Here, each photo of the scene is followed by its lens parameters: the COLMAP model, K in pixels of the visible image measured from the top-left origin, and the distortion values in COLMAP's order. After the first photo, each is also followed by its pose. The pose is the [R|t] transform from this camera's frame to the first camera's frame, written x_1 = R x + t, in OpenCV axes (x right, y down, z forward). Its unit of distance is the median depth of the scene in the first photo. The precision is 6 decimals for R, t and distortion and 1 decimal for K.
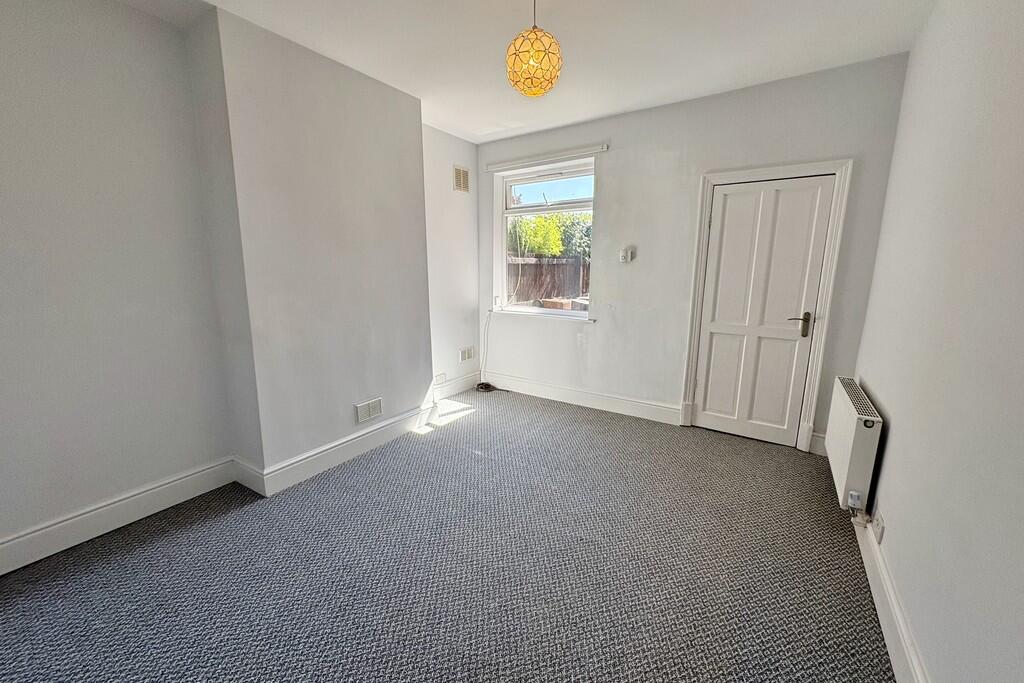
lens RADIAL K [[400.6, 0, 516.5], [0, 400.6, 341.0], [0, 0, 1]] dist [-0.001014, 0.000133]
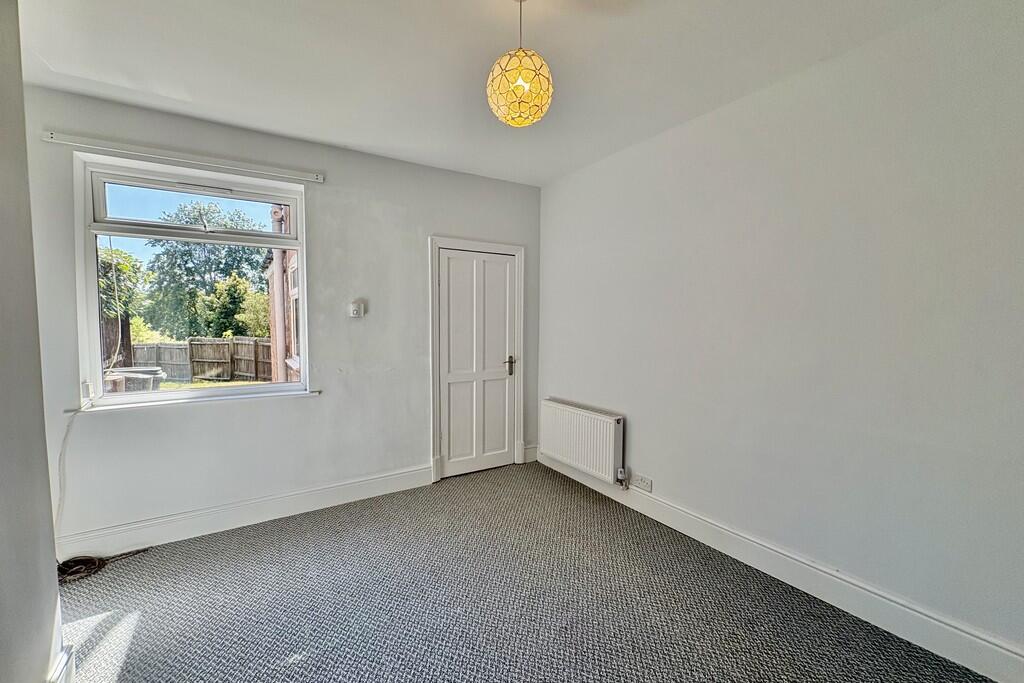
lens RADIAL K [[400.6, 0, 514.5], [0, 400.6, 341.8], [0, 0, 1]] dist [-0.001014, 0.000133]
pose [[0.418170, -0.049986, 0.906993, -0.388924], [0.170752, 0.985011, -0.024440, -0.072207], [-0.892176, 0.165090, 0.420437, 0.378484]]
